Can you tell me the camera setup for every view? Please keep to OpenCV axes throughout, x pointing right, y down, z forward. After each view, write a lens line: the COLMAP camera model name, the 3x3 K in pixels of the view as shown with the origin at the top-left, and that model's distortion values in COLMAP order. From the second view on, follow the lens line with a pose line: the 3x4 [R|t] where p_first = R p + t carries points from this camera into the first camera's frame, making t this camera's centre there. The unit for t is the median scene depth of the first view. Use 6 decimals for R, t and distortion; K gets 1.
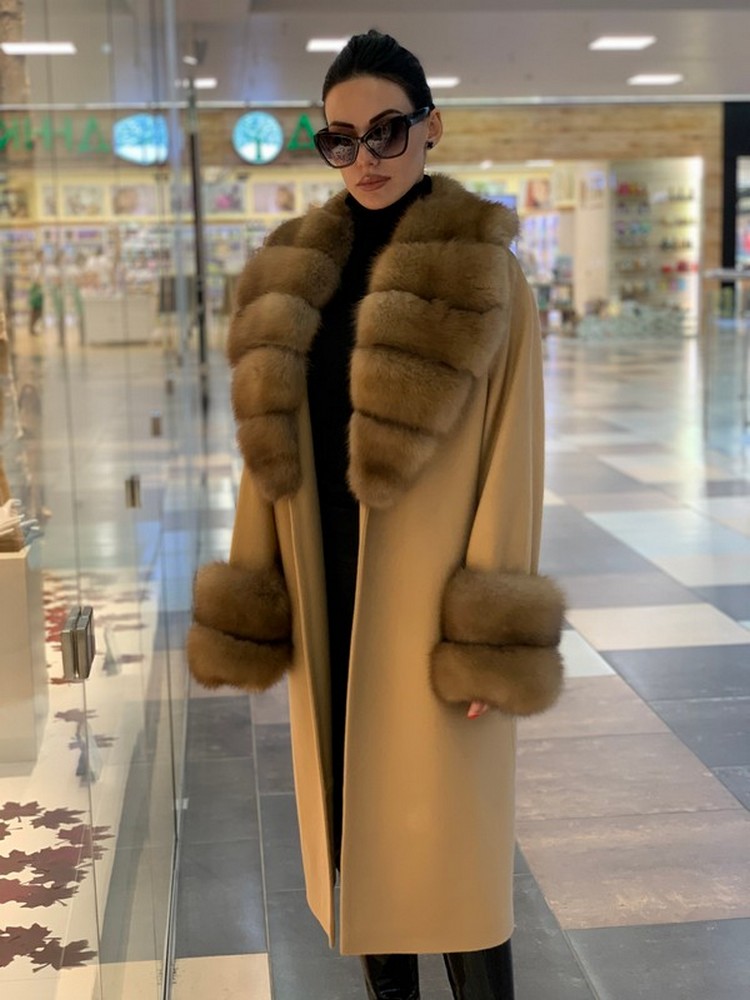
lens RADIAL K [[1529.4, 0, 375.0], [0, 1529.4, 500.0], [0, 0, 1]] dist [0.146271, -0.628214]
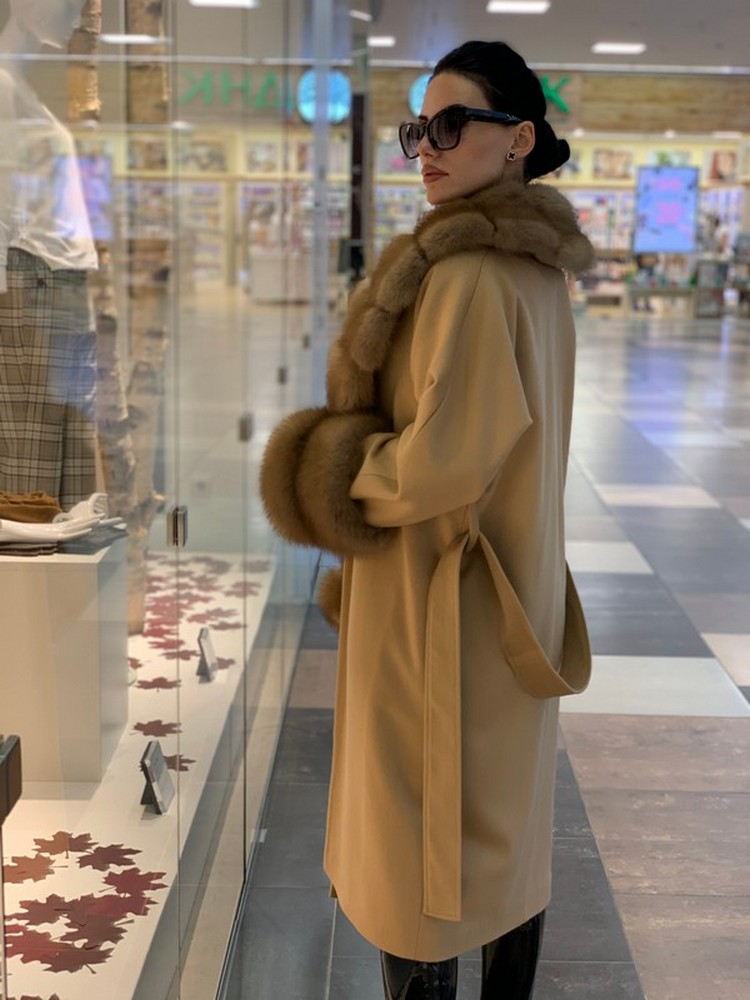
lens RADIAL K [[1508.7, 0, 375.0], [0, 1508.7, 500.0], [0, 0, 1]] dist [0.230475, -1.113941]
pose [[0.992215, 0.062855, -0.107511, 0.025922], [-0.059887, 0.997736, 0.030616, -0.031636], [0.109192, -0.023940, 0.993732, 0.098656]]
